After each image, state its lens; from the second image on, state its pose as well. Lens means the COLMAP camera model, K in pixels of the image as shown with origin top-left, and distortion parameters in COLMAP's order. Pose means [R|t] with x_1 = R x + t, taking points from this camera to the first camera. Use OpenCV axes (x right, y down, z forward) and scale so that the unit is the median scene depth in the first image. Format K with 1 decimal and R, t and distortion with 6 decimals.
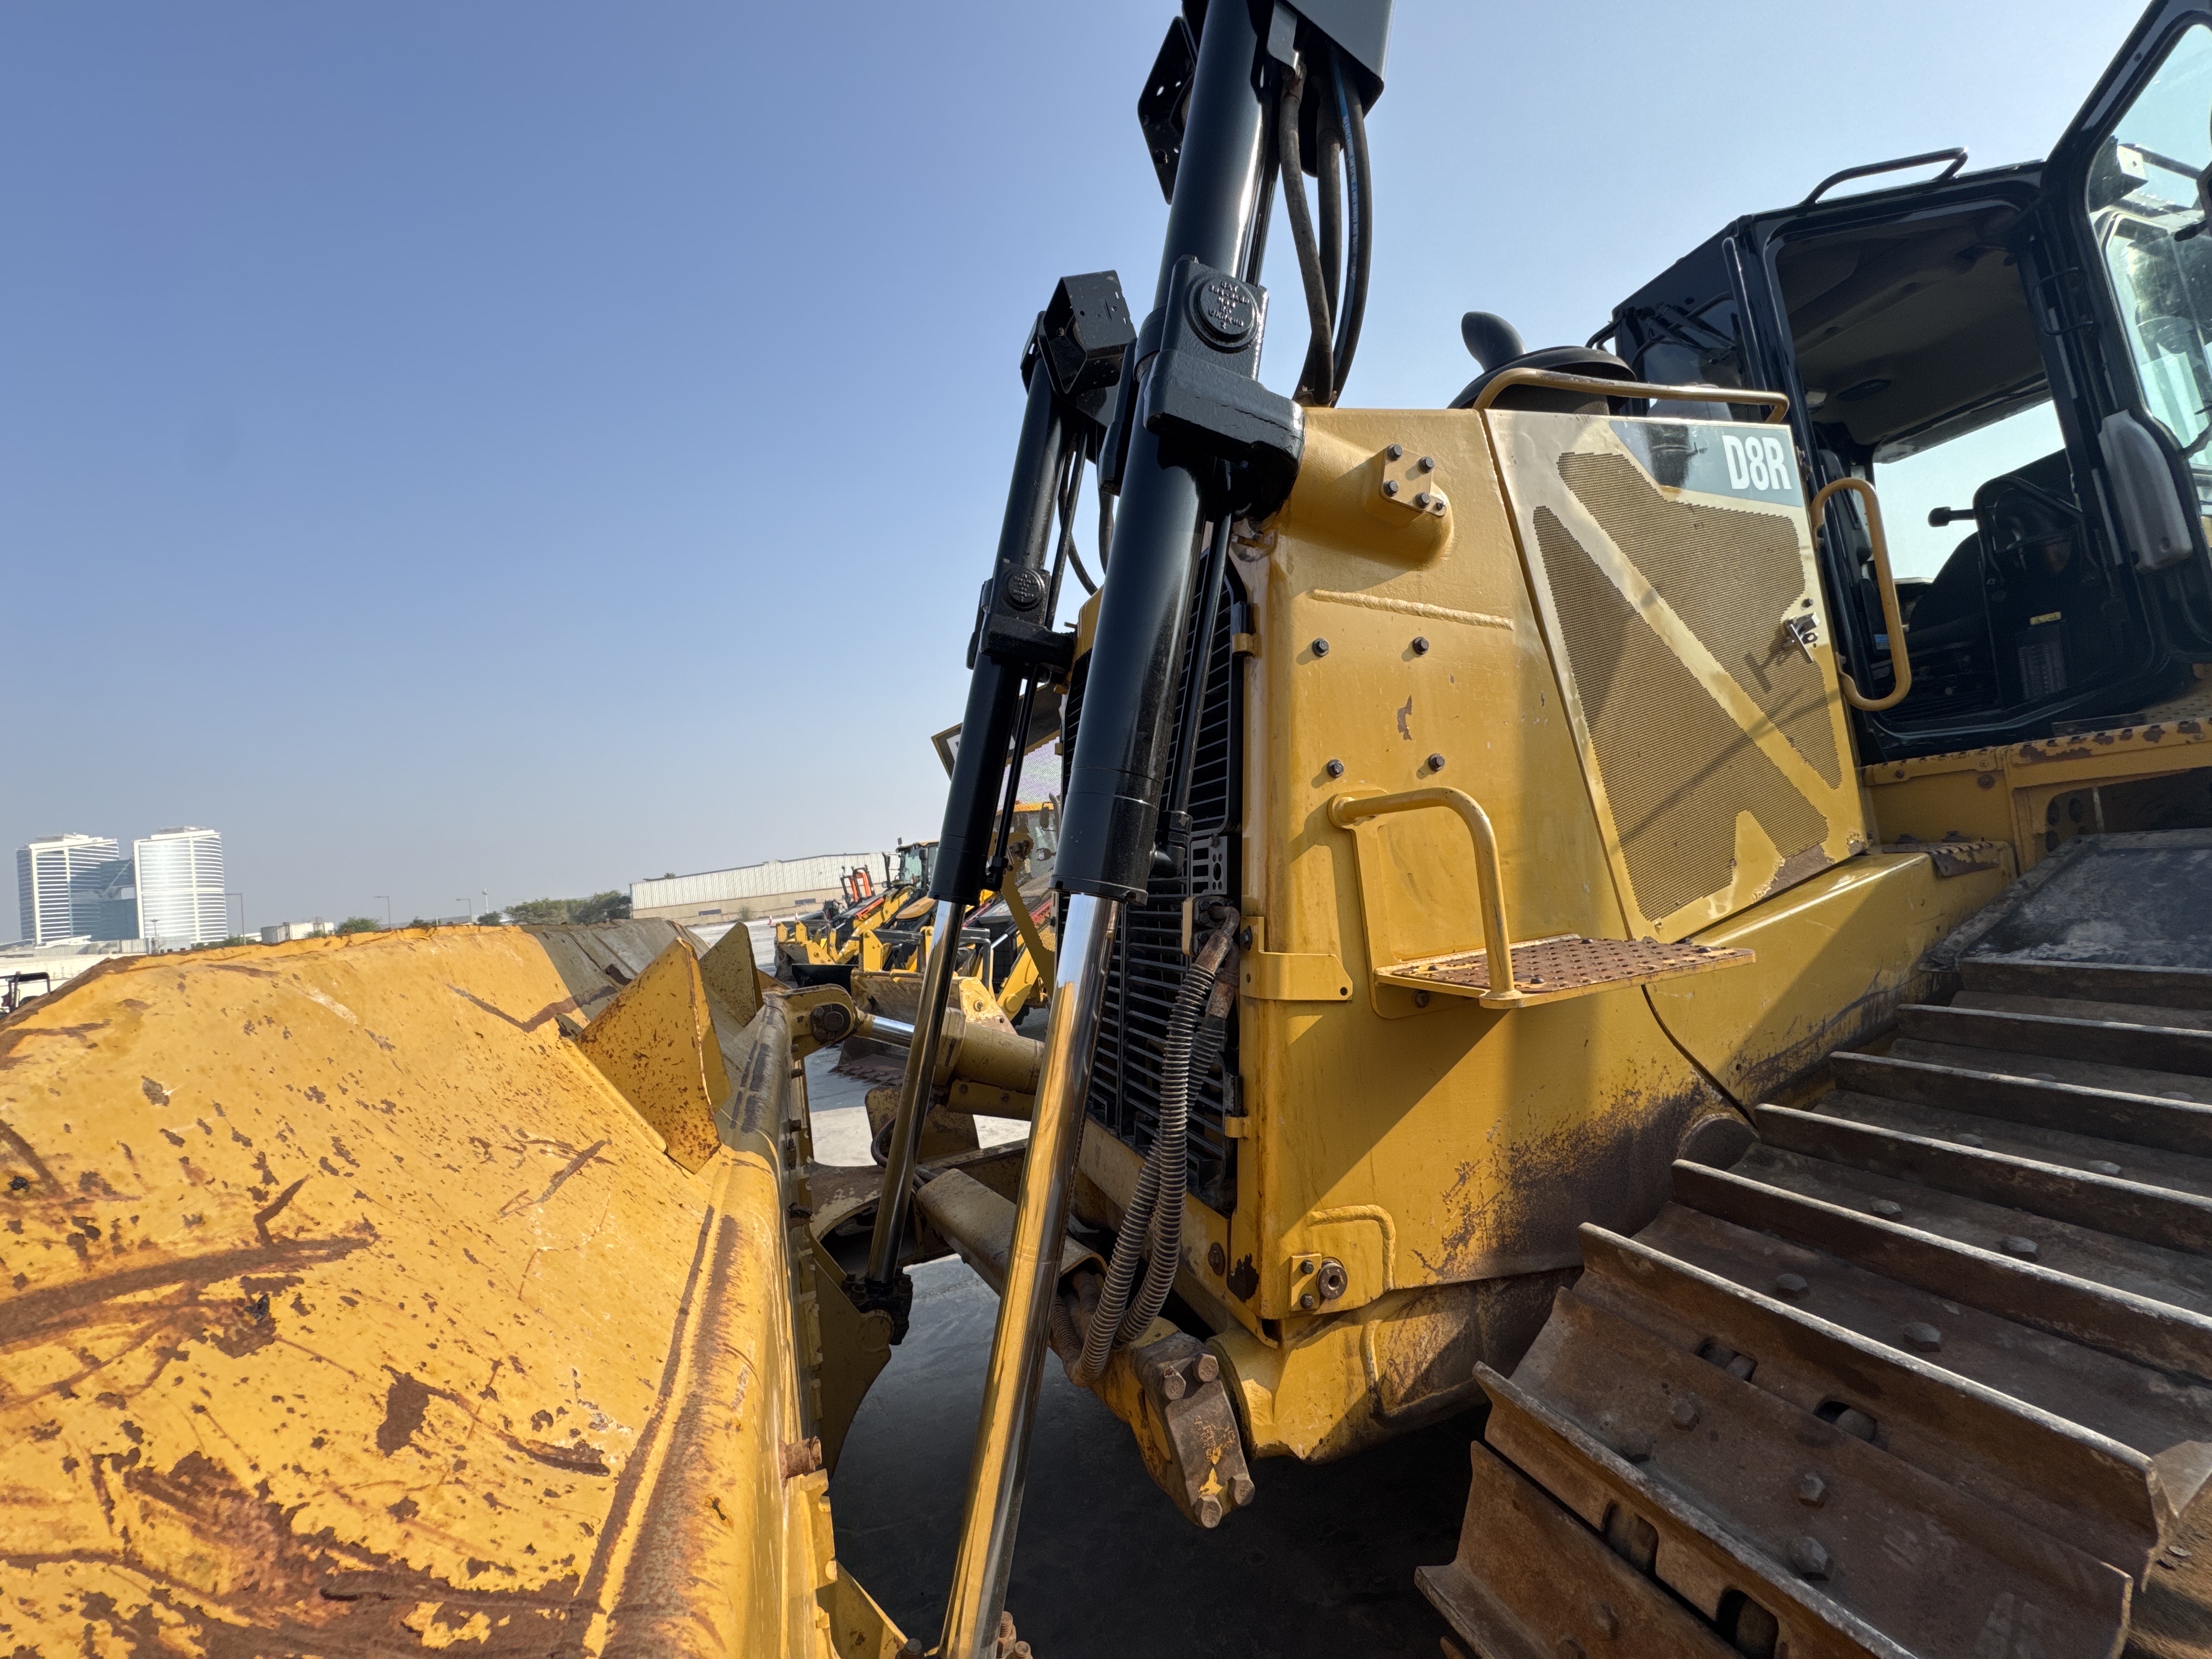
lens RADIAL K [[868.0, 0, 1106.0], [0, 868.0, 829.5], [0, 0, 1]] dist [0.000823, -0.002543]
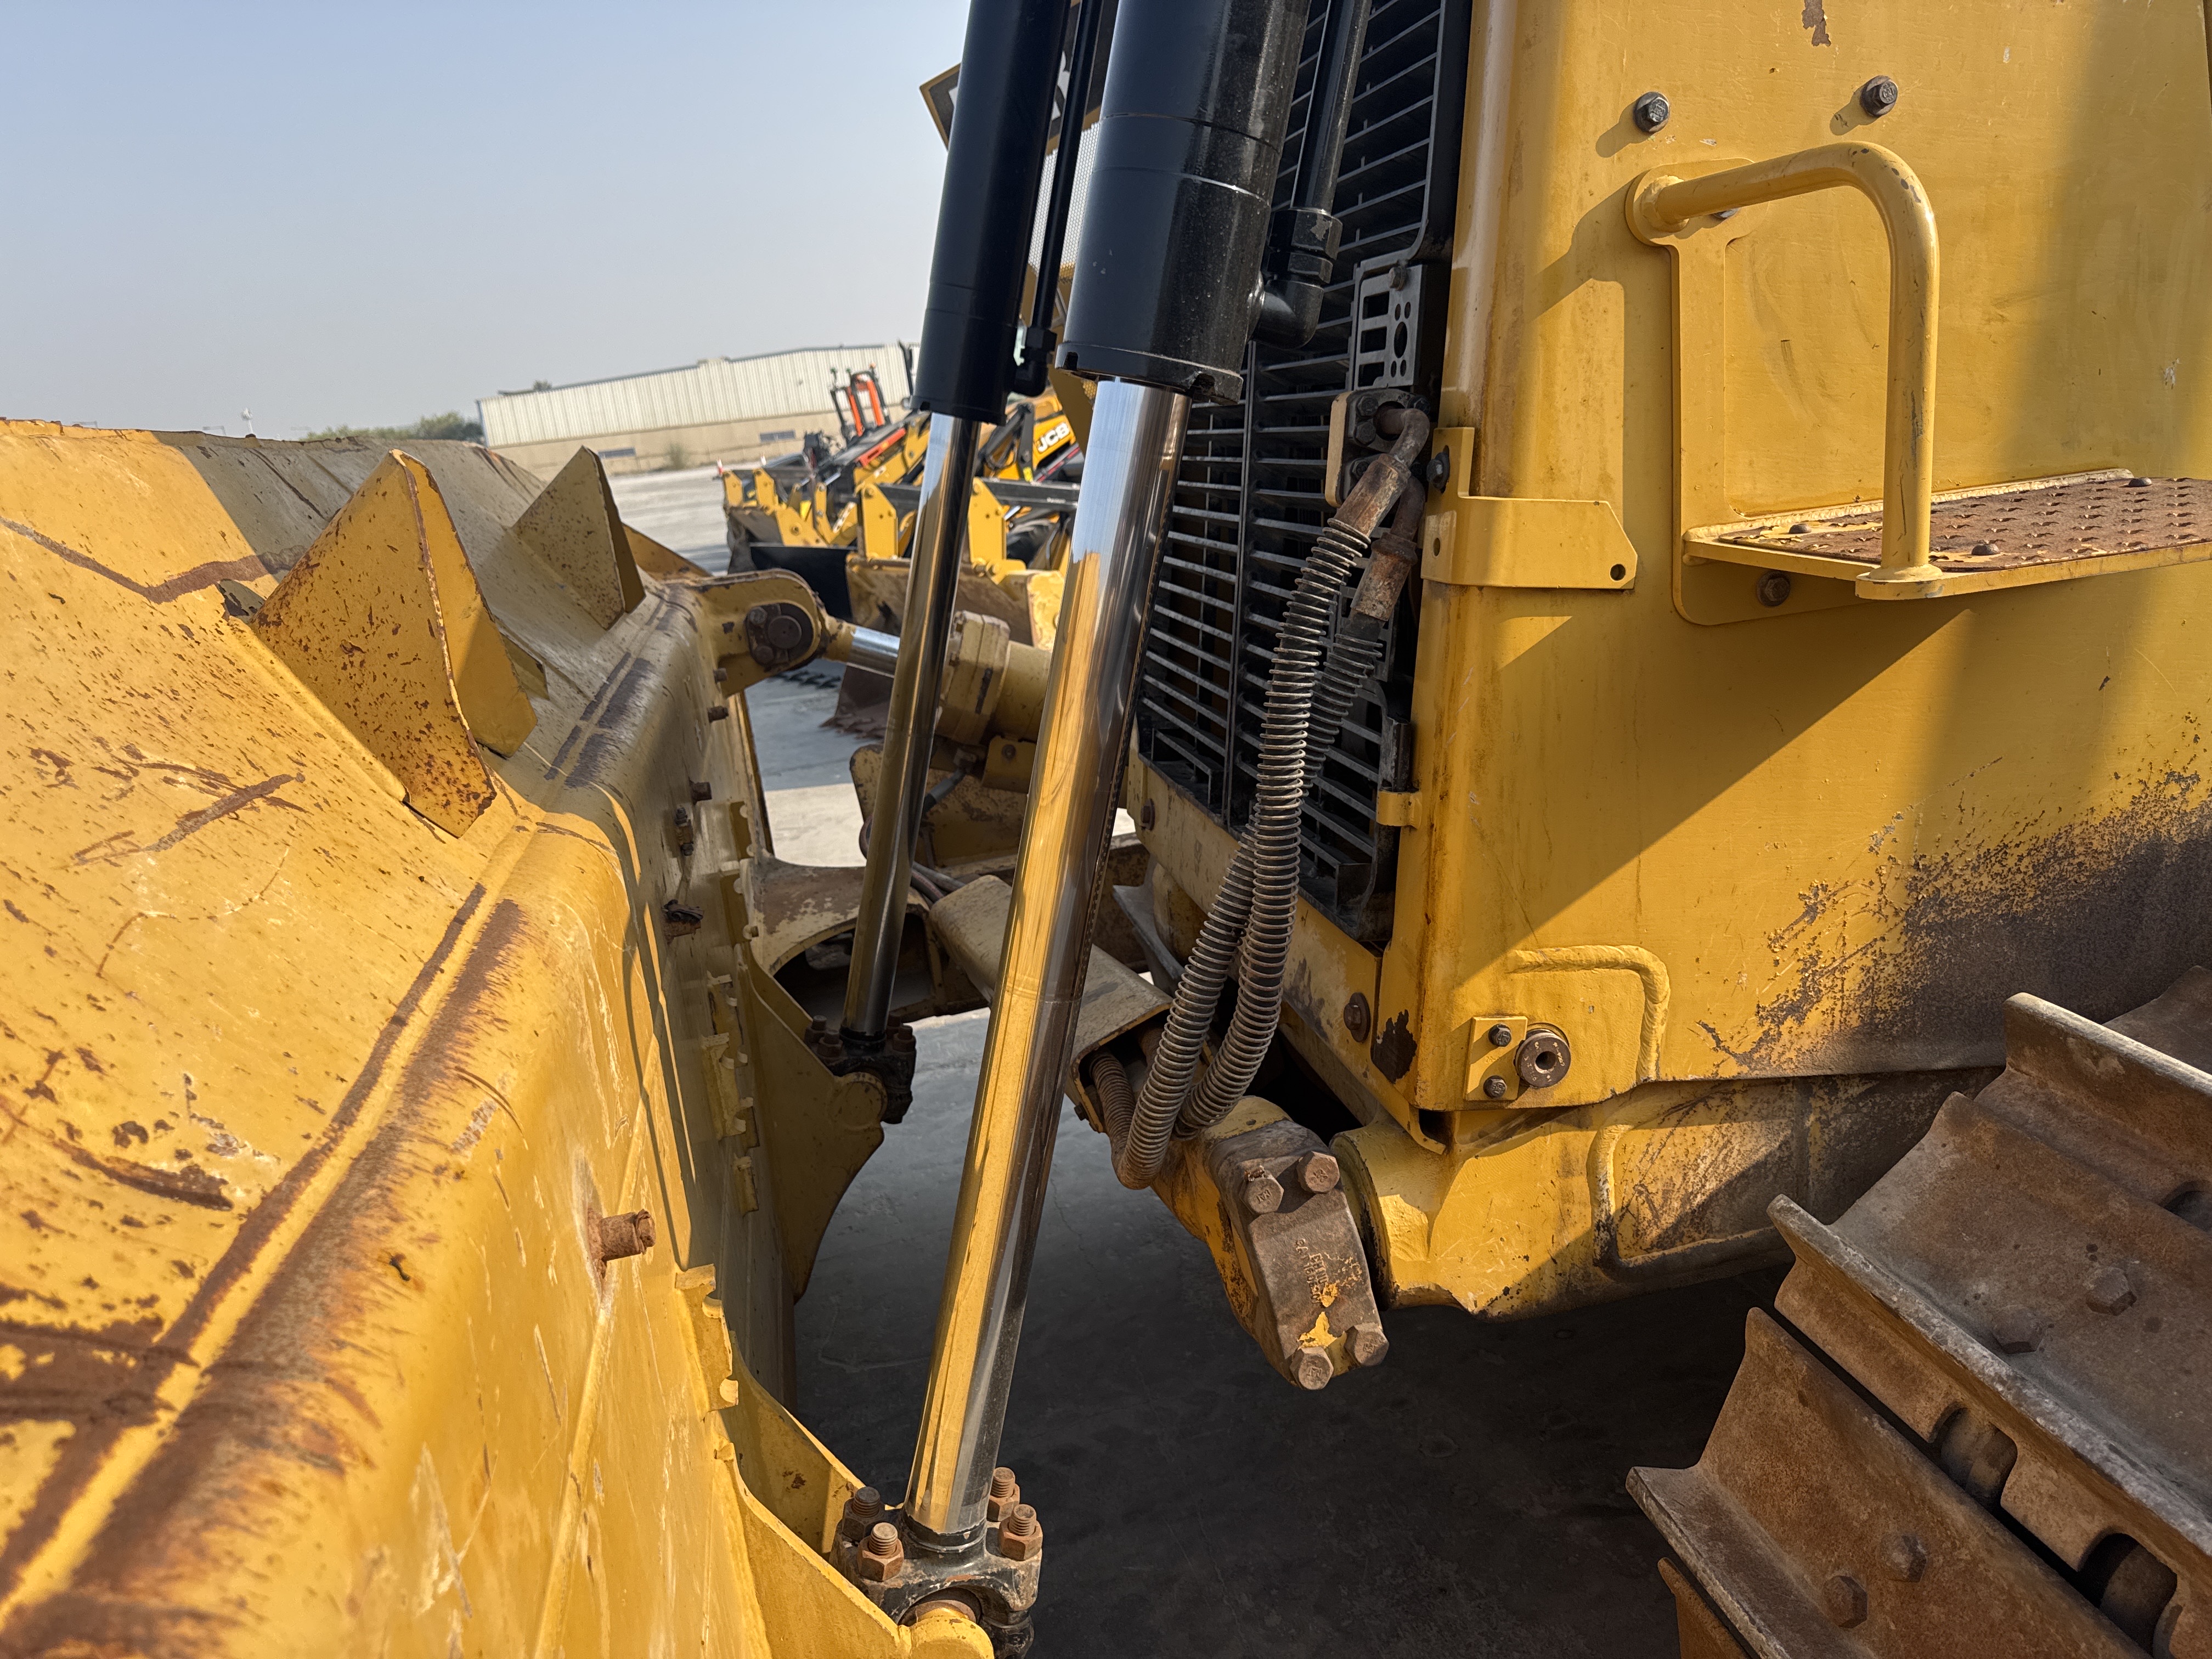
lens RADIAL K [[1554.3, 0, 1106.0], [0, 1554.3, 829.5], [0, 0, 1]] dist [0.050288, -0.070638]
pose [[0.991705, 0.036713, -0.123178, 0.099140], [0.005038, 0.946499, 0.322666, 0.028688], [0.128434, -0.320611, 0.938463, 0.013544]]
